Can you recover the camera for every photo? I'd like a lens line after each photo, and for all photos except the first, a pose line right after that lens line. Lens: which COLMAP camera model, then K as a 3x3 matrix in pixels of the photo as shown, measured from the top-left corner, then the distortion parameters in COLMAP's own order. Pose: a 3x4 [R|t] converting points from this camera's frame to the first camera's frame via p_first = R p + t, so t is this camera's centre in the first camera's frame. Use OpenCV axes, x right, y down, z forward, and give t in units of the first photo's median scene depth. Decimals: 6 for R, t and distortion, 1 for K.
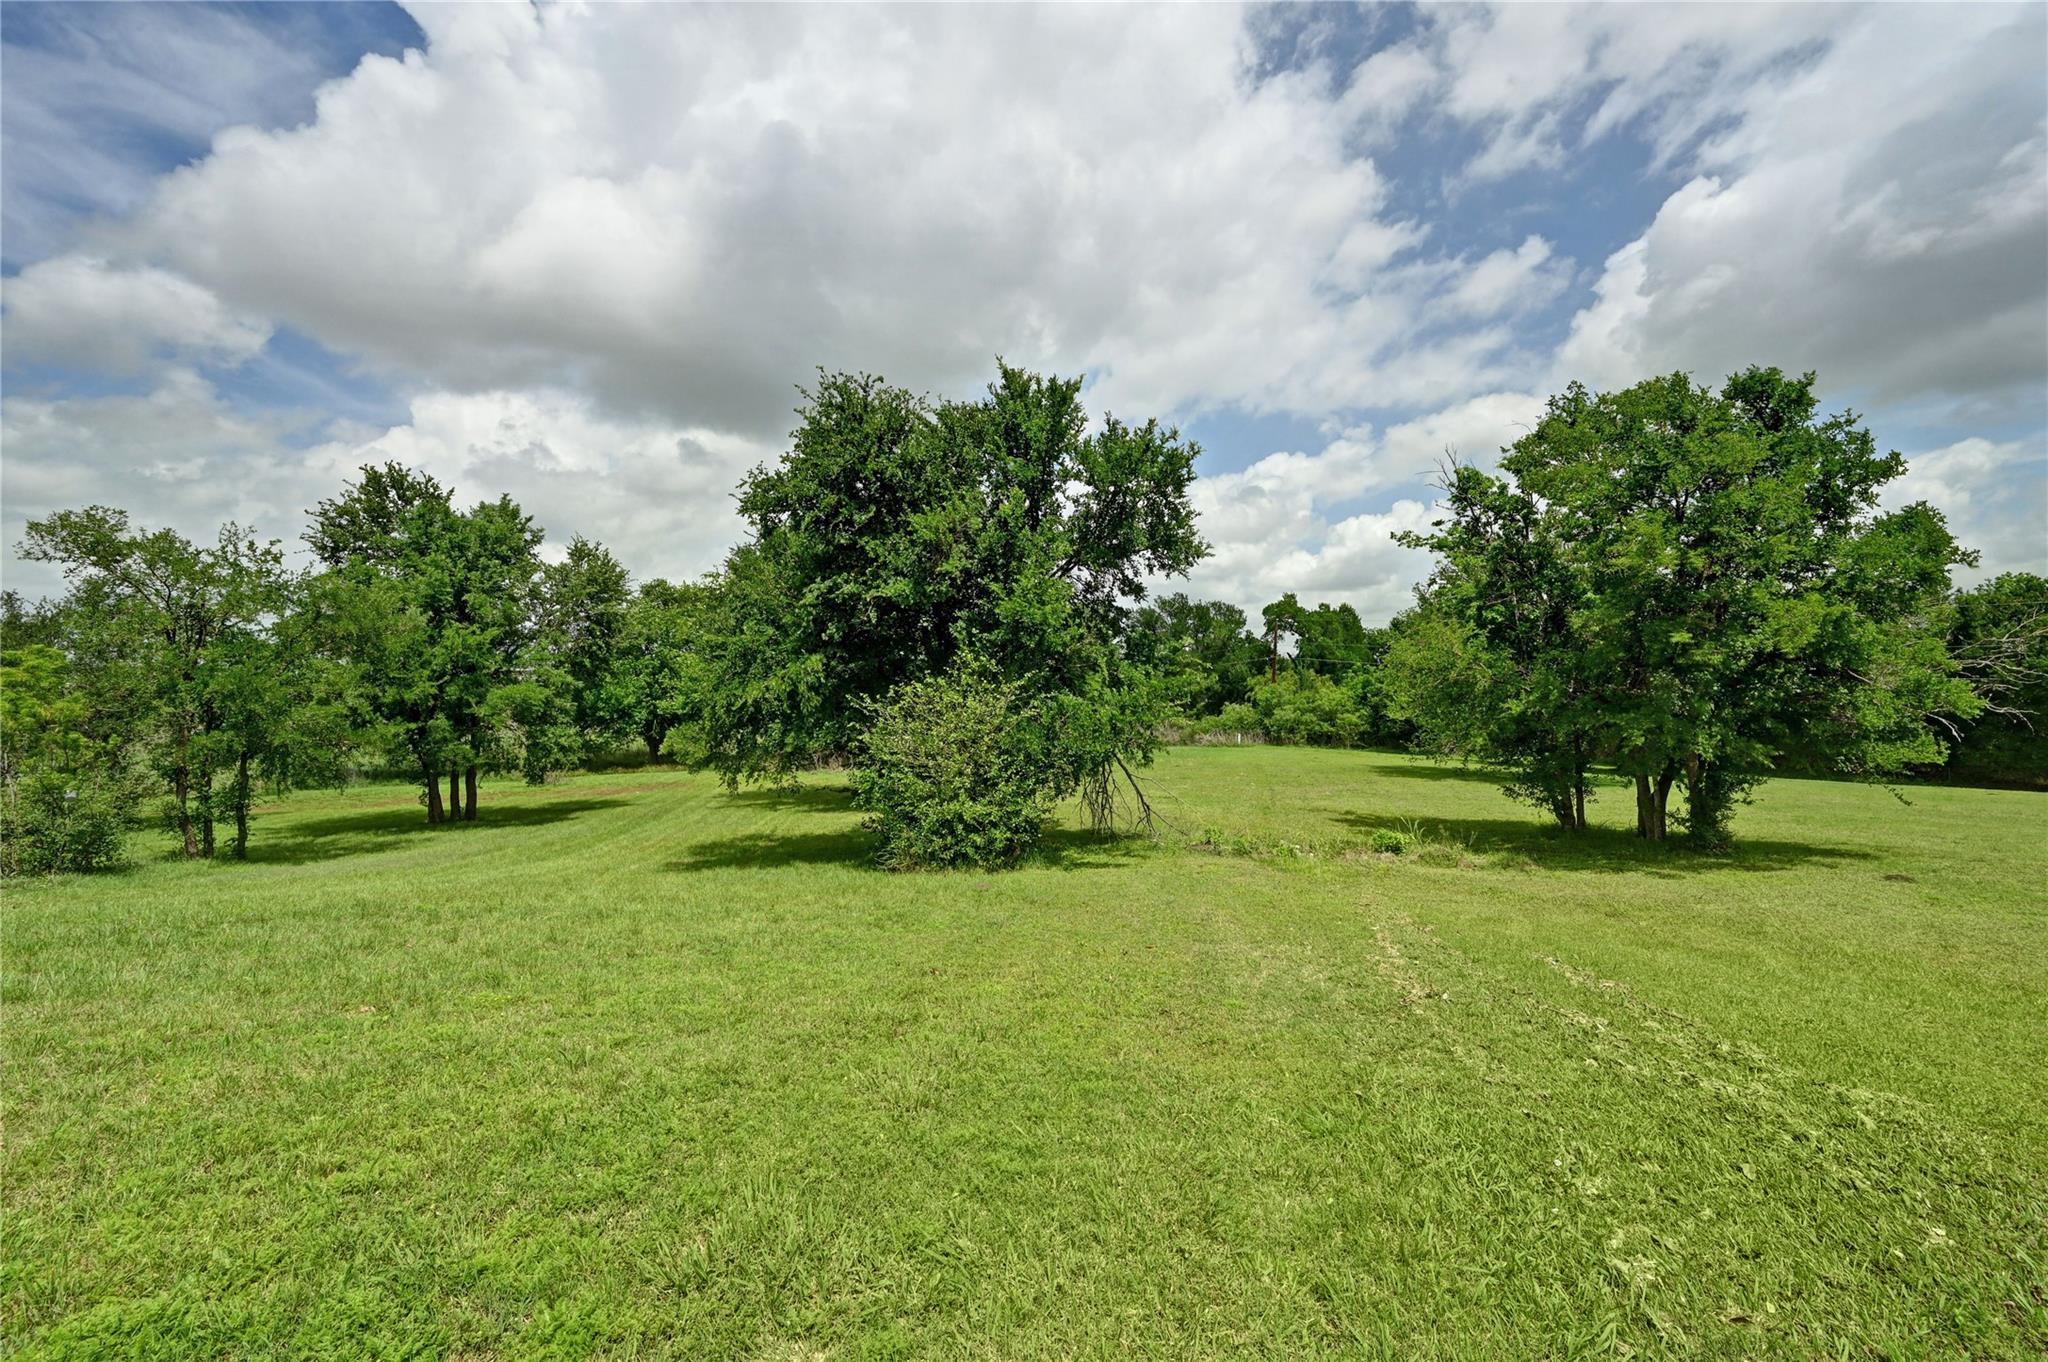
lens RADIAL K [[801.9, 0, 1029.1], [0, 801.9, 685.0], [0, 0, 1]] dist [-0.000395, 0.000007]
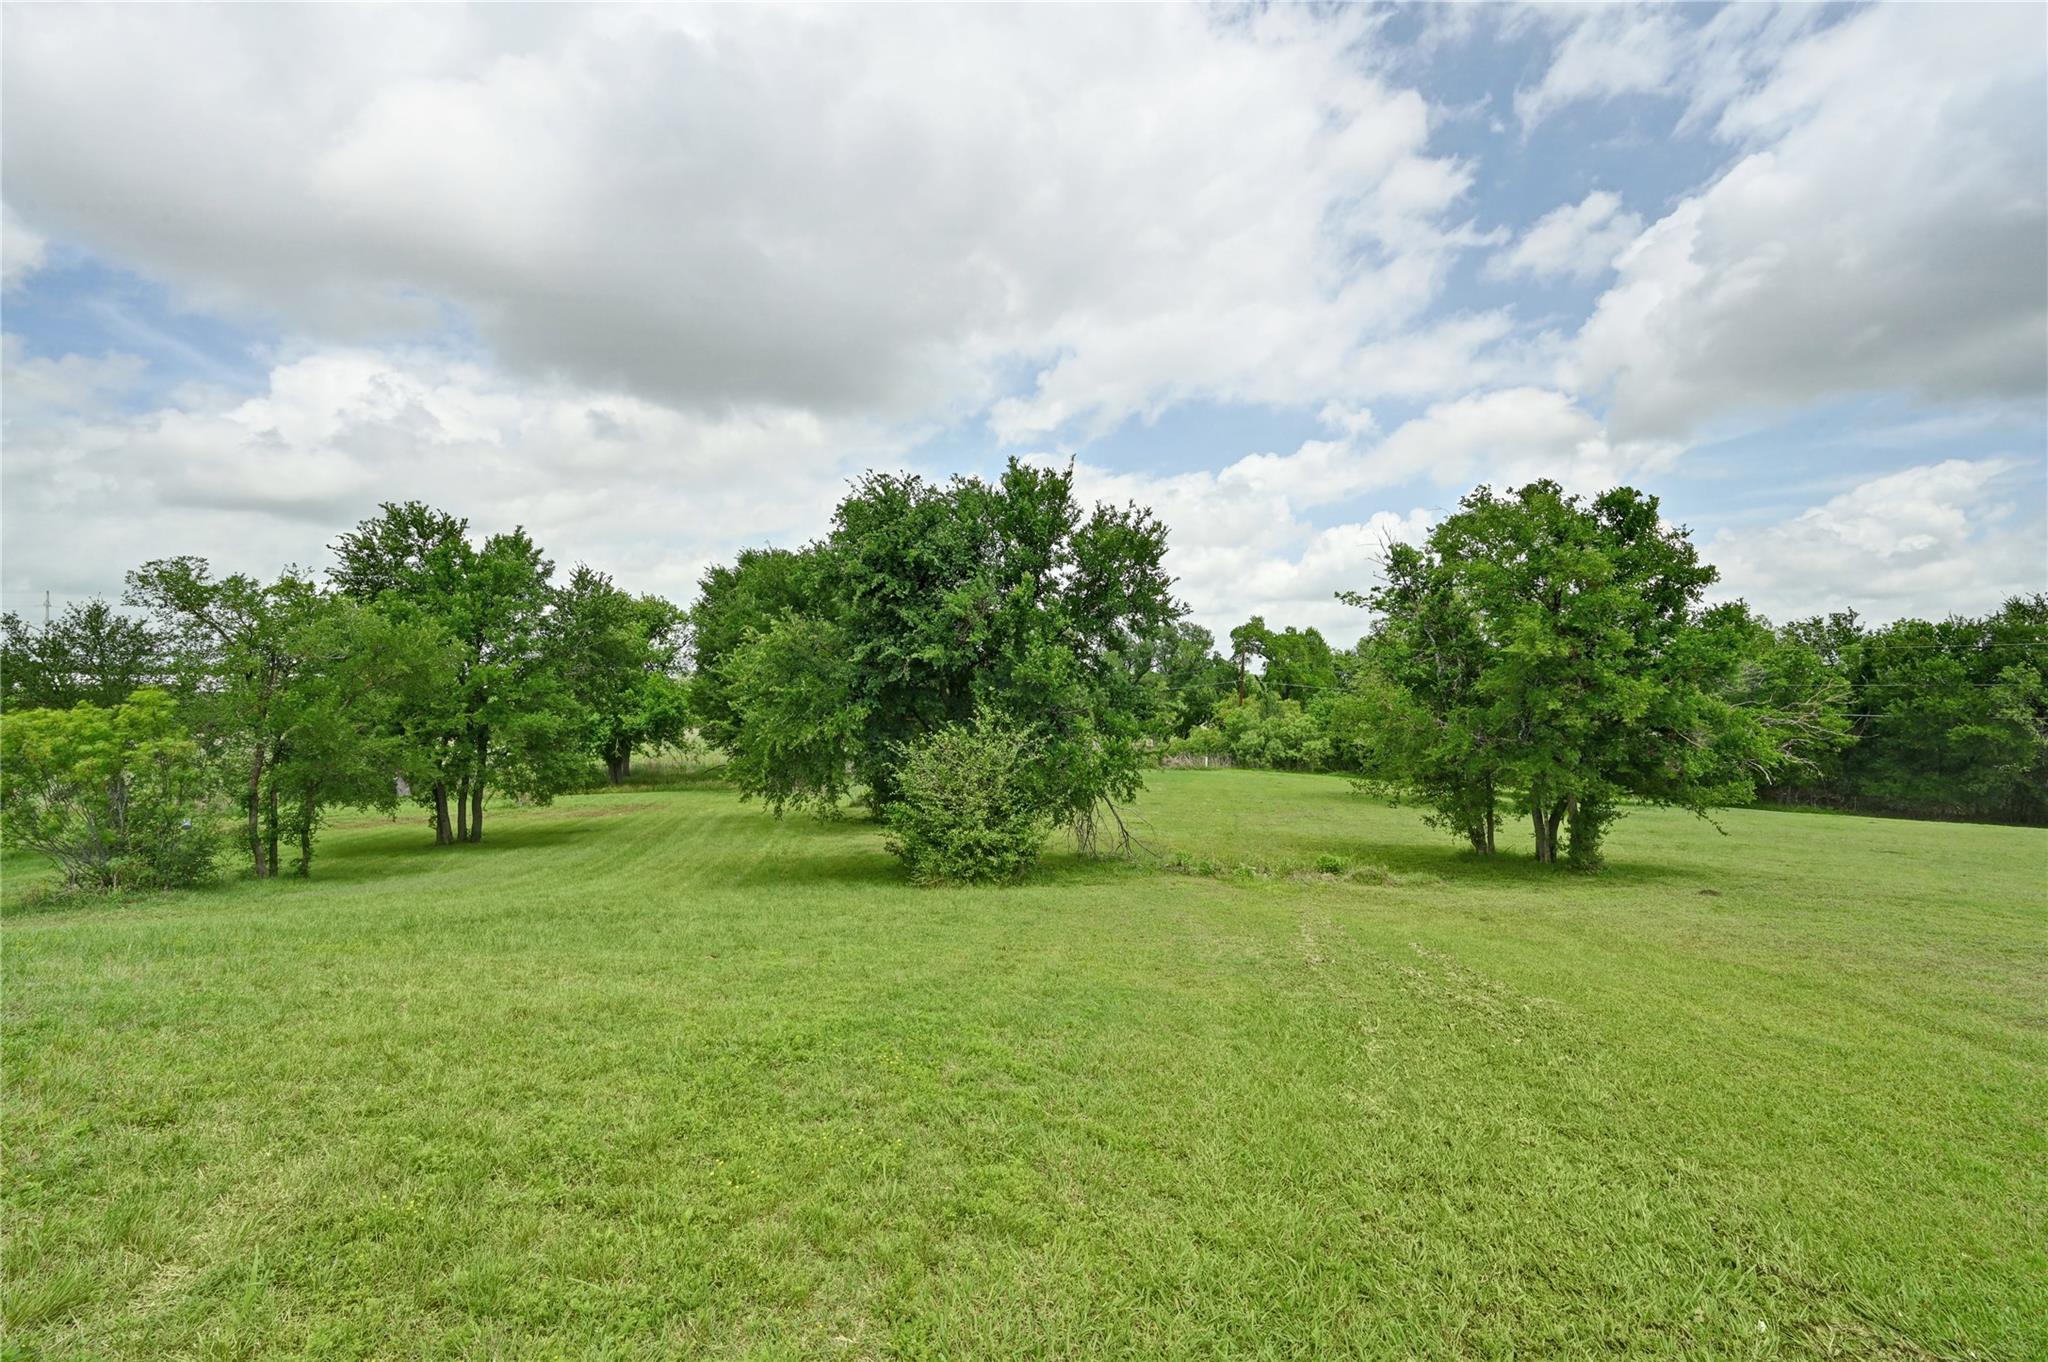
lens RADIAL K [[861.1, 0, 1022.7], [0, 861.1, 680.0], [0, 0, 1]] dist [-0.001957, 0.000147]
pose [[0.998885, 0.012852, 0.045436, -0.067788], [-0.012025, 0.999758, -0.018418, -0.048849], [-0.045662, 0.017852, 0.998797, -0.260558]]
